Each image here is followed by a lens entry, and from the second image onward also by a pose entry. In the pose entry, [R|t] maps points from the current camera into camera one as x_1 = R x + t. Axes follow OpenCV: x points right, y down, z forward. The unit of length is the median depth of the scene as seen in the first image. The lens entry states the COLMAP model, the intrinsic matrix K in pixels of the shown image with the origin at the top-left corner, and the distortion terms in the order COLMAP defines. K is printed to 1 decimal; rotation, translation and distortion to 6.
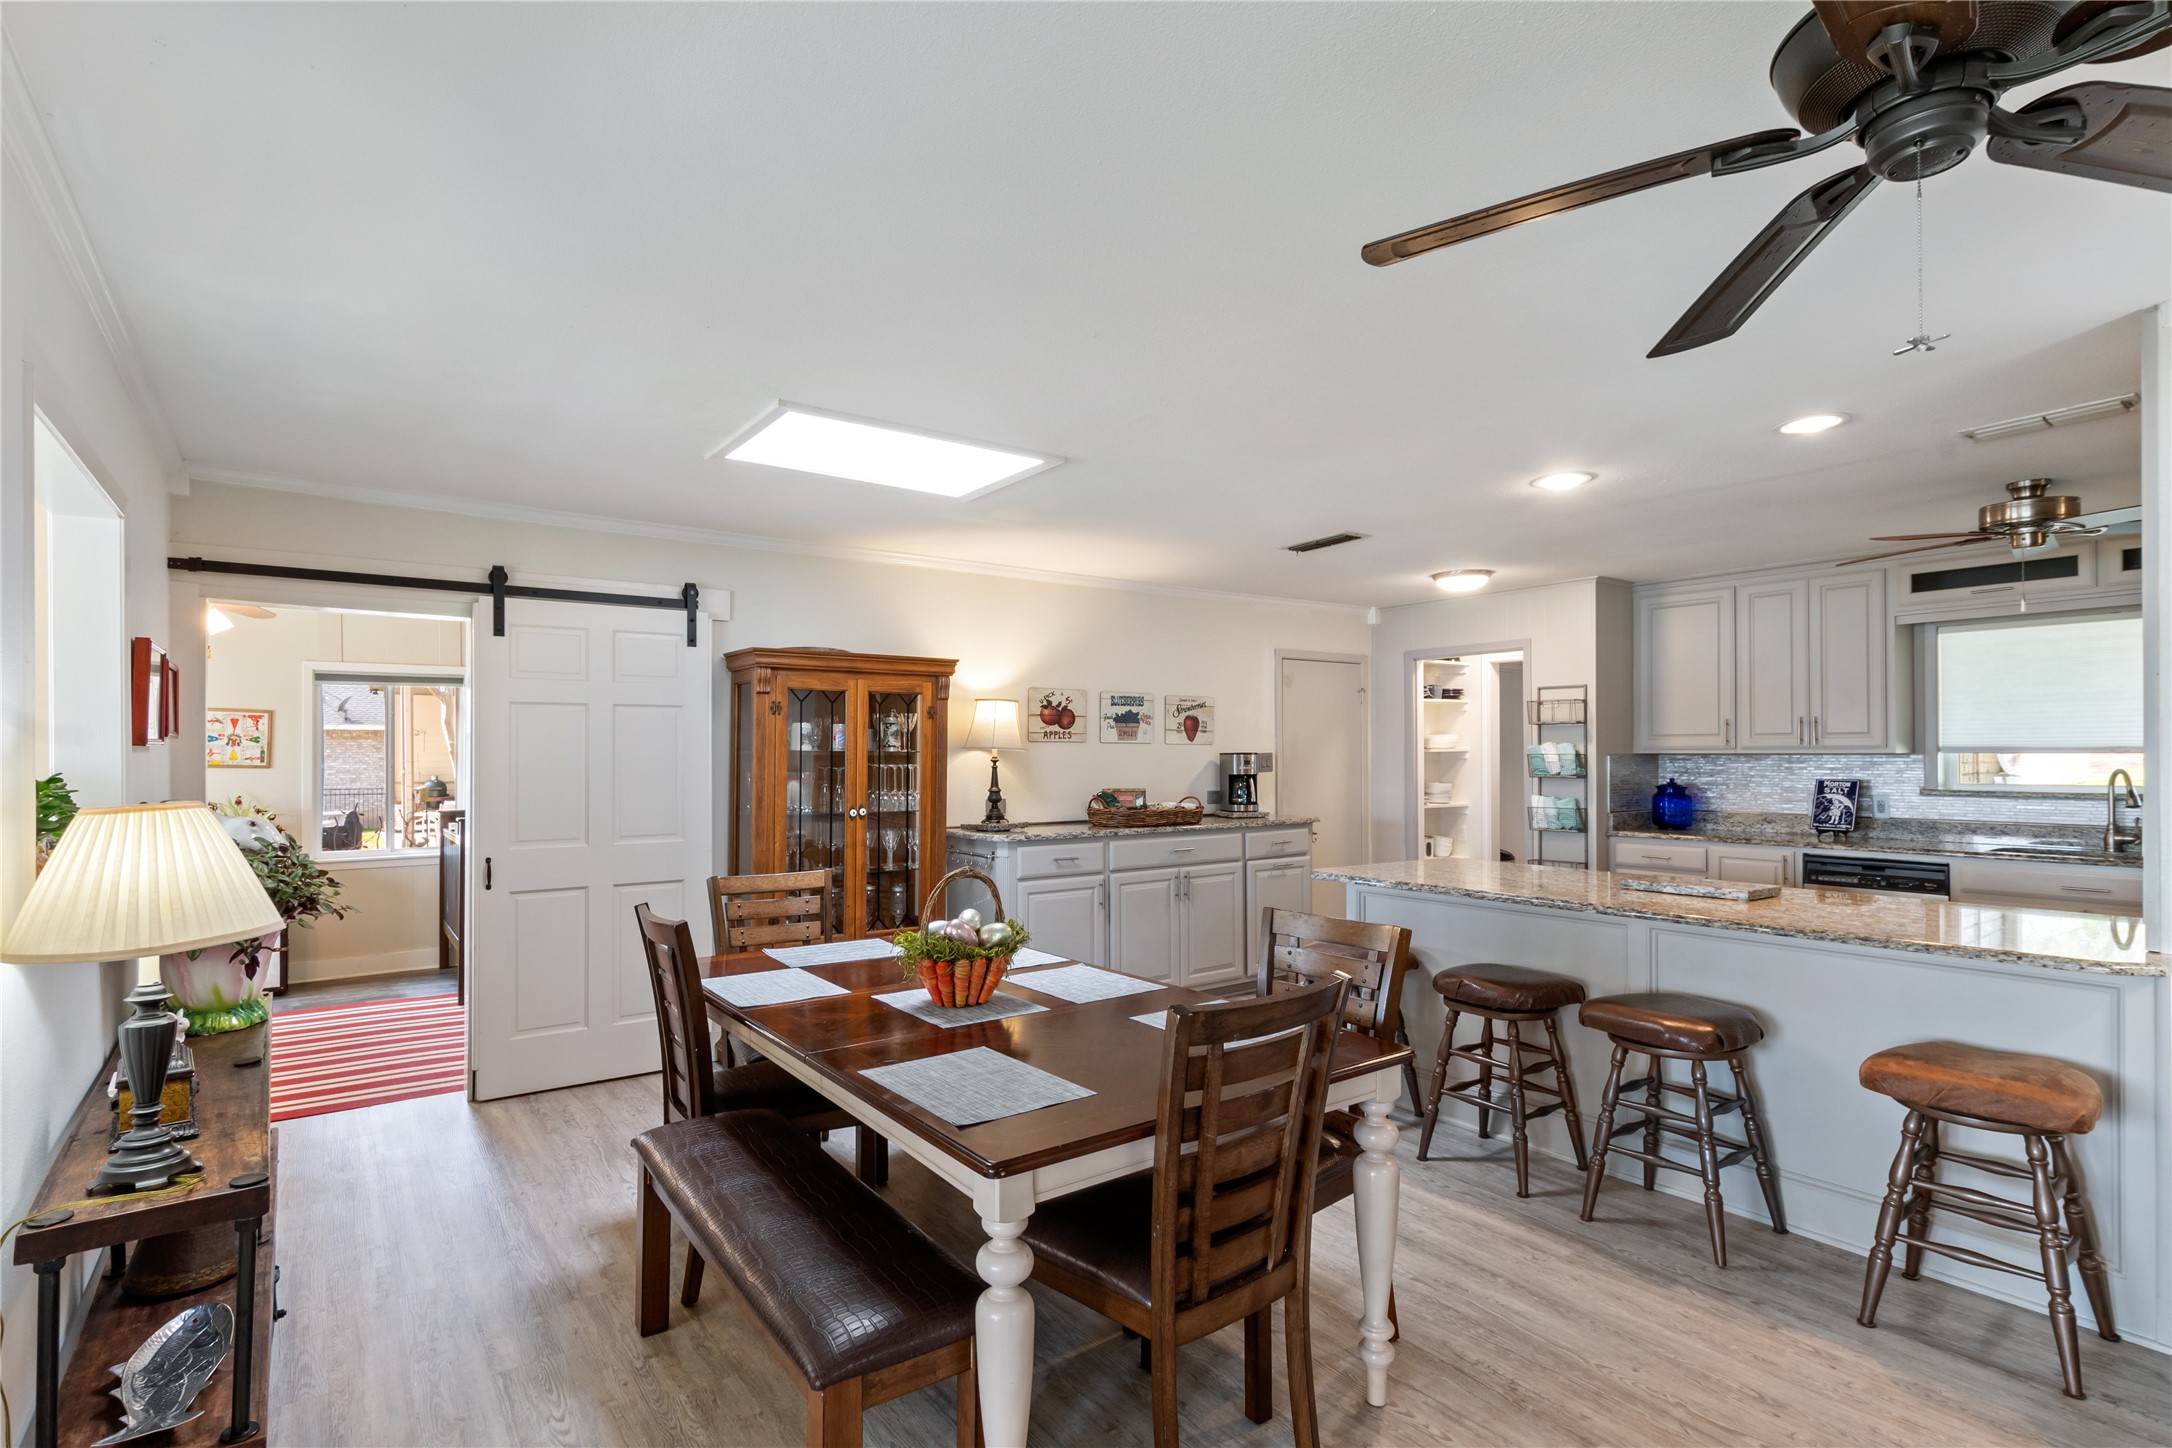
lens RADIAL K [[1050.4, 0, 1071.0], [0, 1050.4, 739.8], [0, 0, 1]] dist [-0.009259, 0.002265]
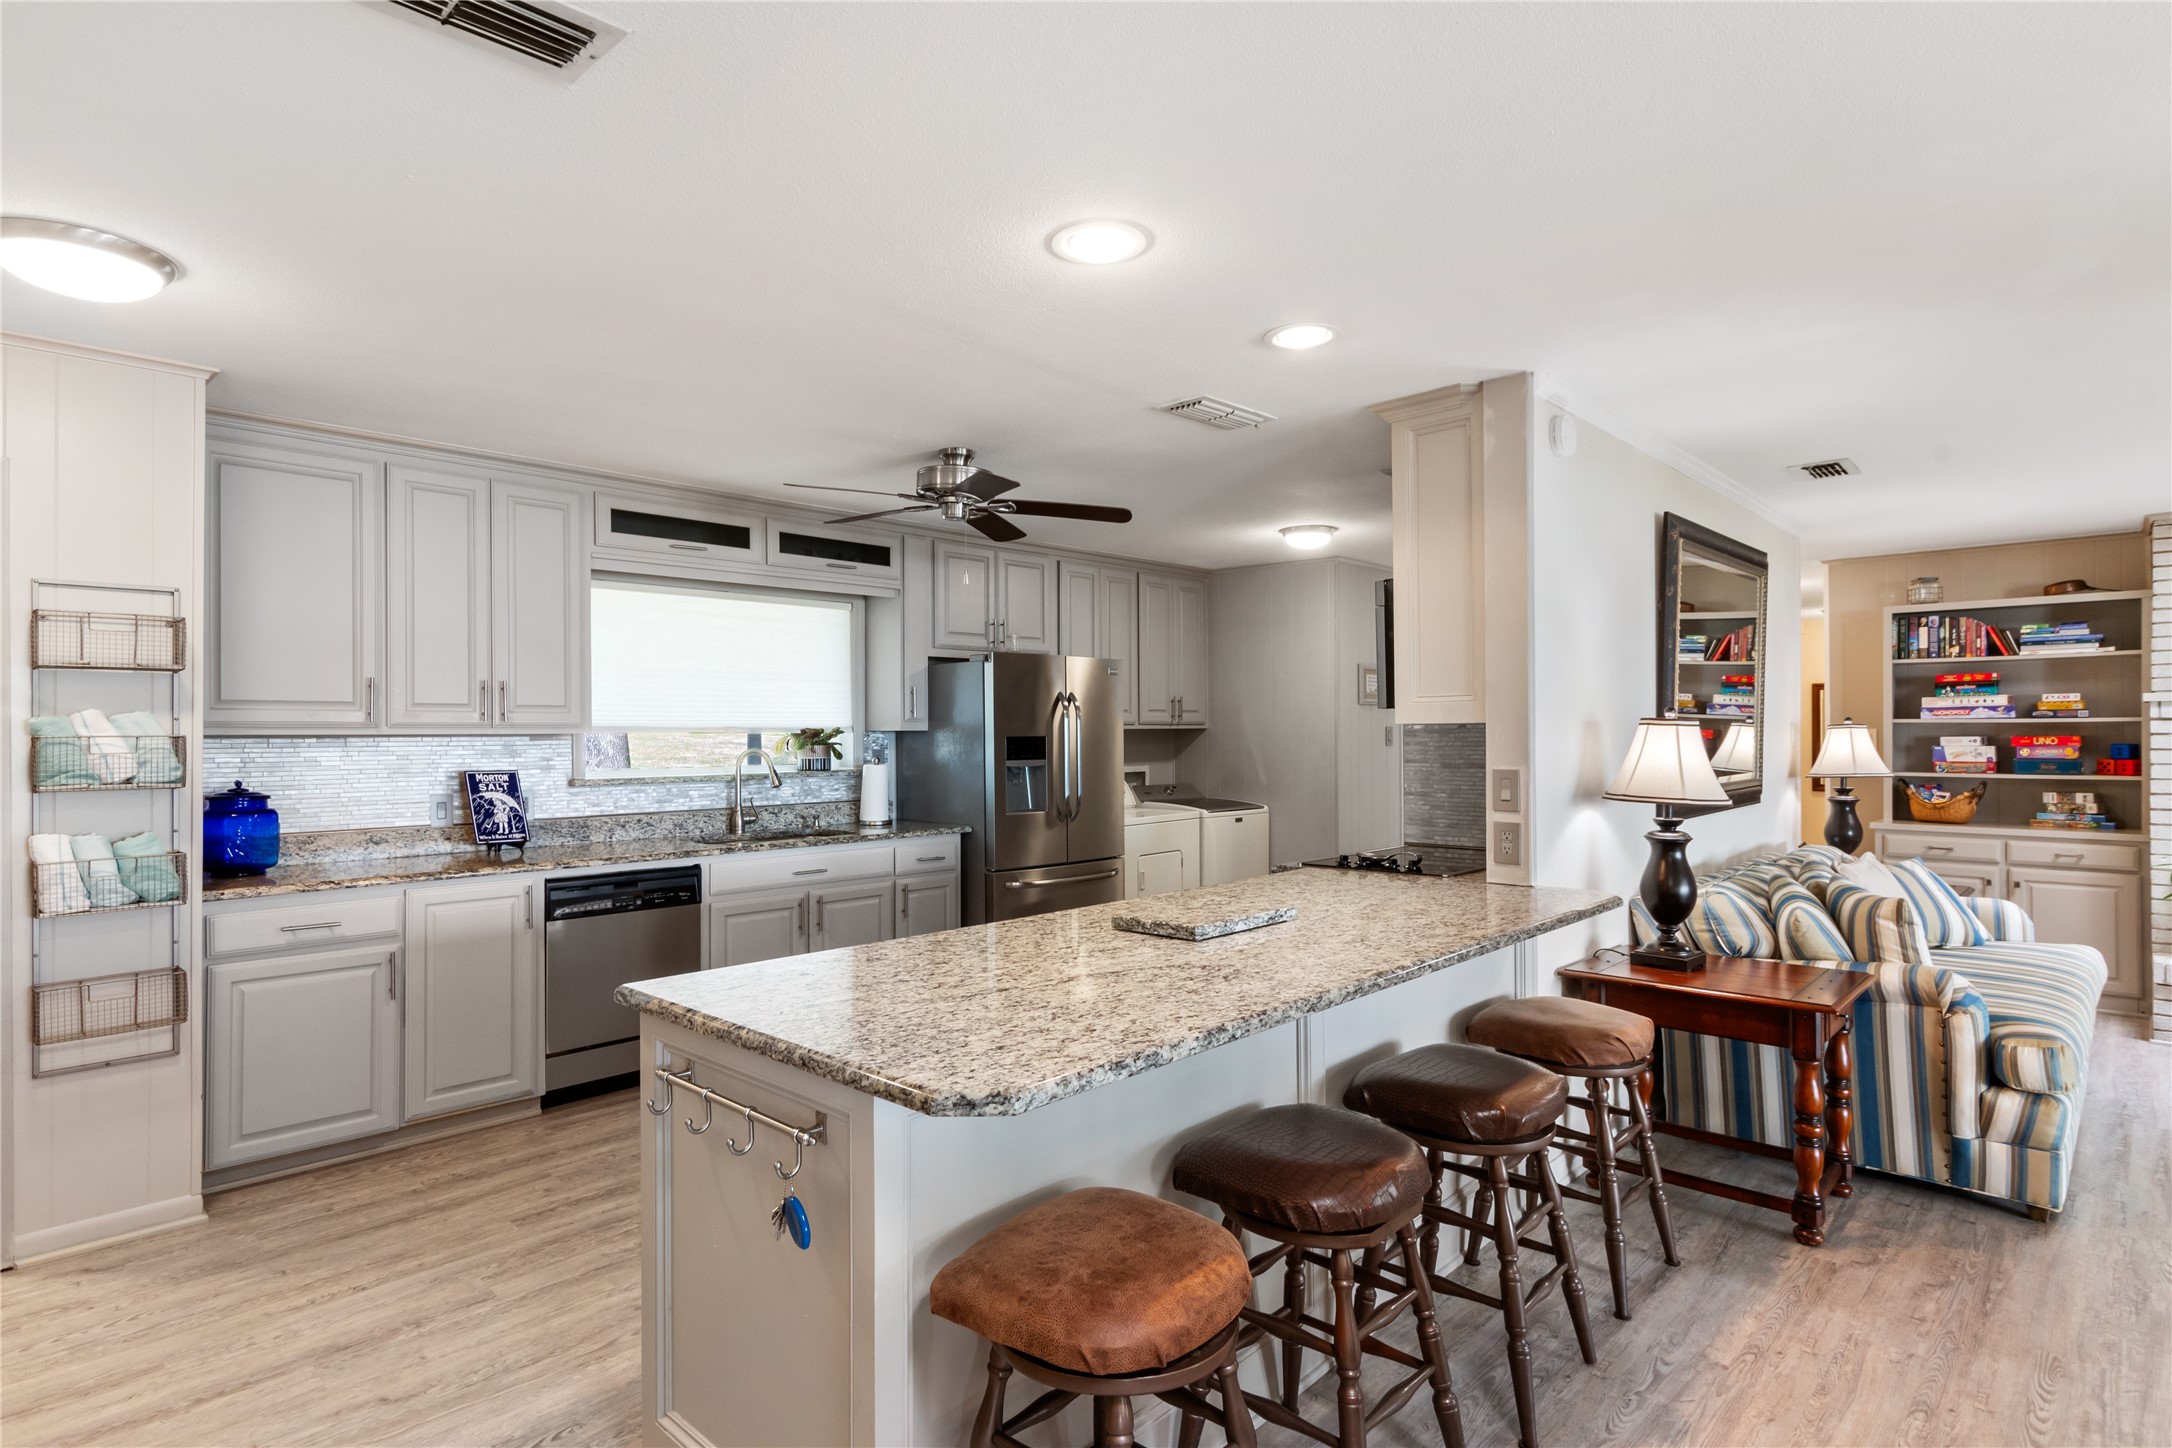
lens RADIAL K [[1129.7, 0, 991.0], [0, 1129.7, 743.2], [0, 0, 1]] dist [0.003412, -0.002651]
pose [[-0.150784, 0.000223, 0.988567, -0.086241], [-0.002542, 0.999997, -0.000613, 0.019690], [-0.988563, -0.002605, -0.150783, 0.858984]]
